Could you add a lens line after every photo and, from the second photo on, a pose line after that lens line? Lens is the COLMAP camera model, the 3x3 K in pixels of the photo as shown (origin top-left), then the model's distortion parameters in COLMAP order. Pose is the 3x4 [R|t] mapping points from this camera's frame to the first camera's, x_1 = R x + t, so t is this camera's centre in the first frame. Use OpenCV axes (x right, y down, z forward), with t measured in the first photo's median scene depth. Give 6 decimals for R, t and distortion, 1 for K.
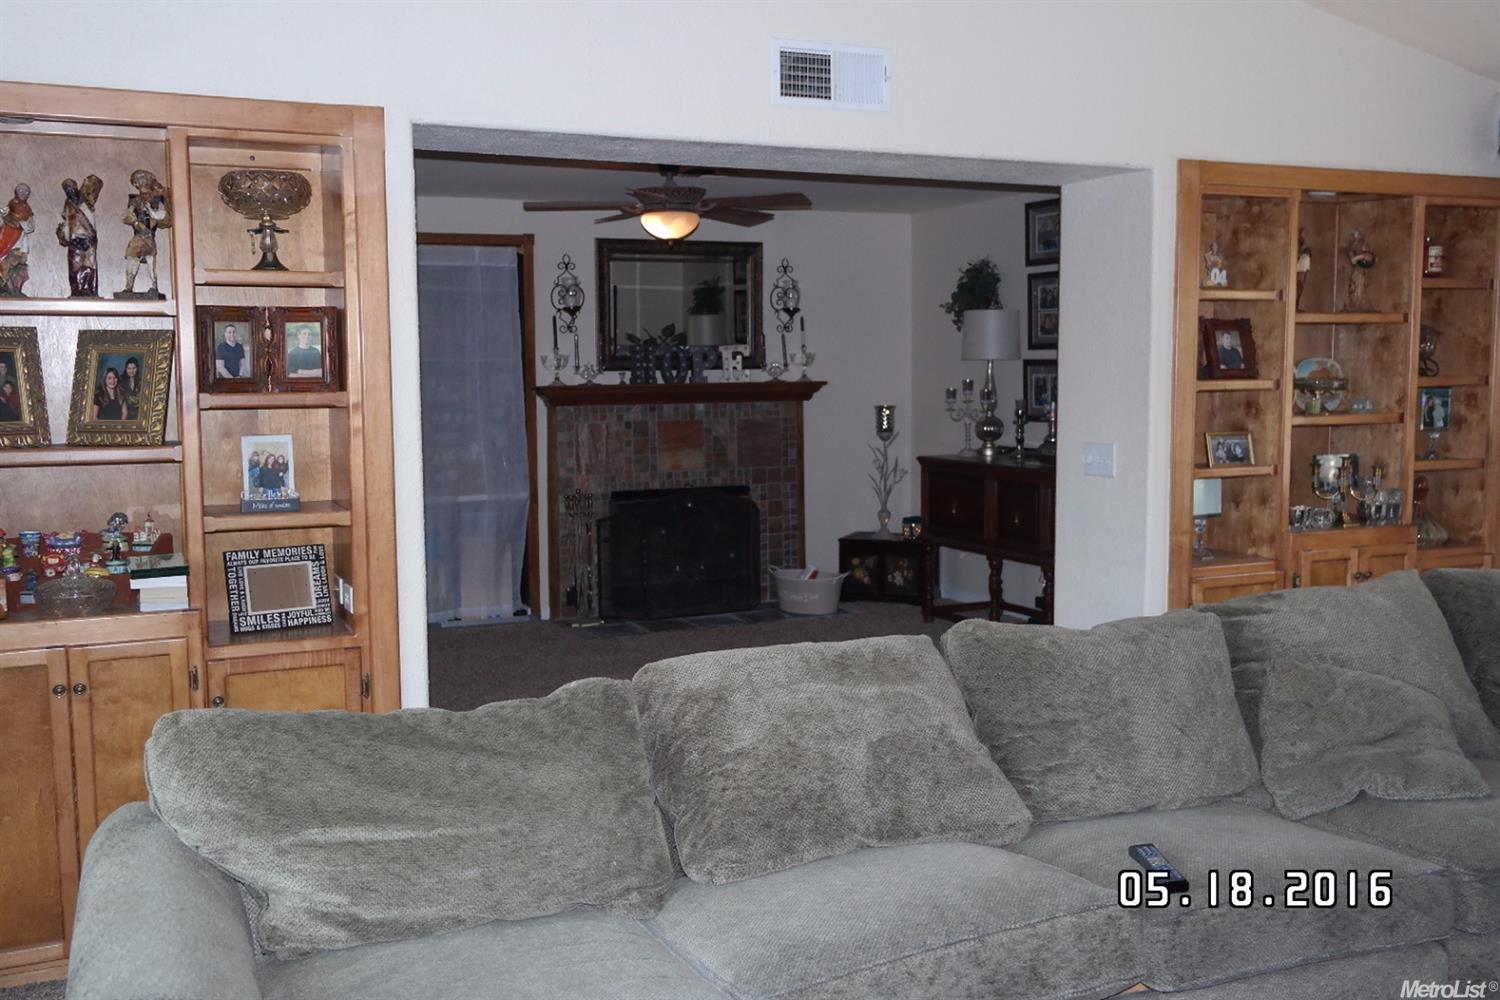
lens RADIAL K [[1431.4, 0, 750.0], [0, 1431.4, 500.0], [0, 0, 1]] dist [0.001933, 0.000559]
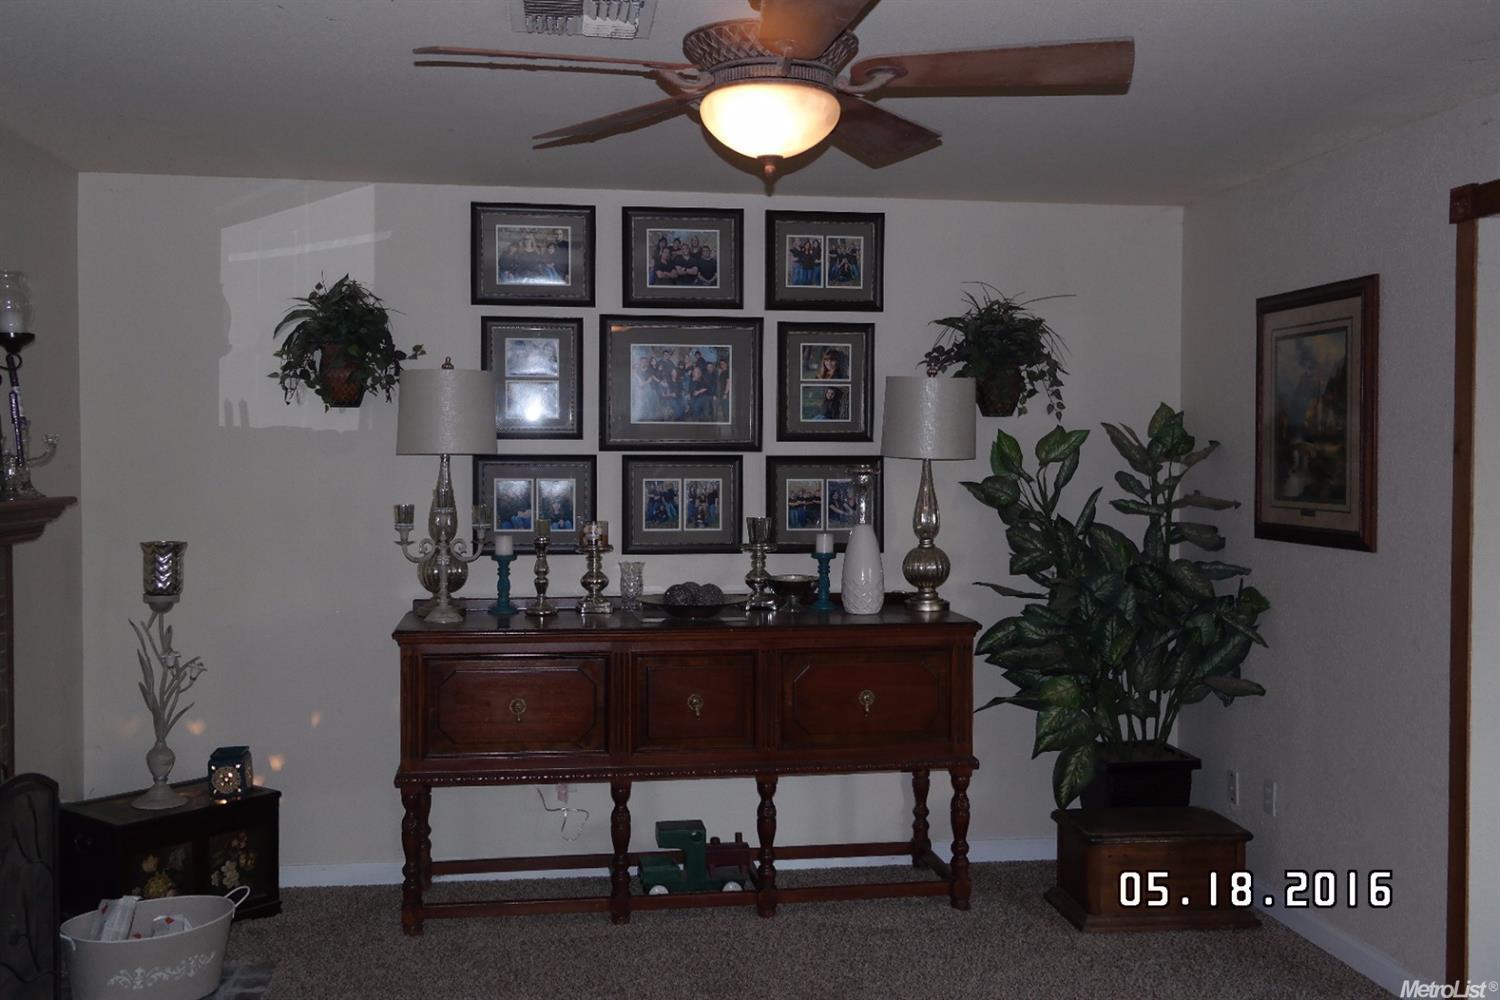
lens RADIAL K [[1431.4, 0, 750.0], [0, 1431.4, 500.0], [0, 0, 1]] dist [0.001933, 0.000559]
pose [[0.270814, -0.021735, 0.962386, -0.365894], [0.087076, 0.996200, -0.002005, -0.067280], [-0.958685, 0.084344, 0.271678, 0.716610]]
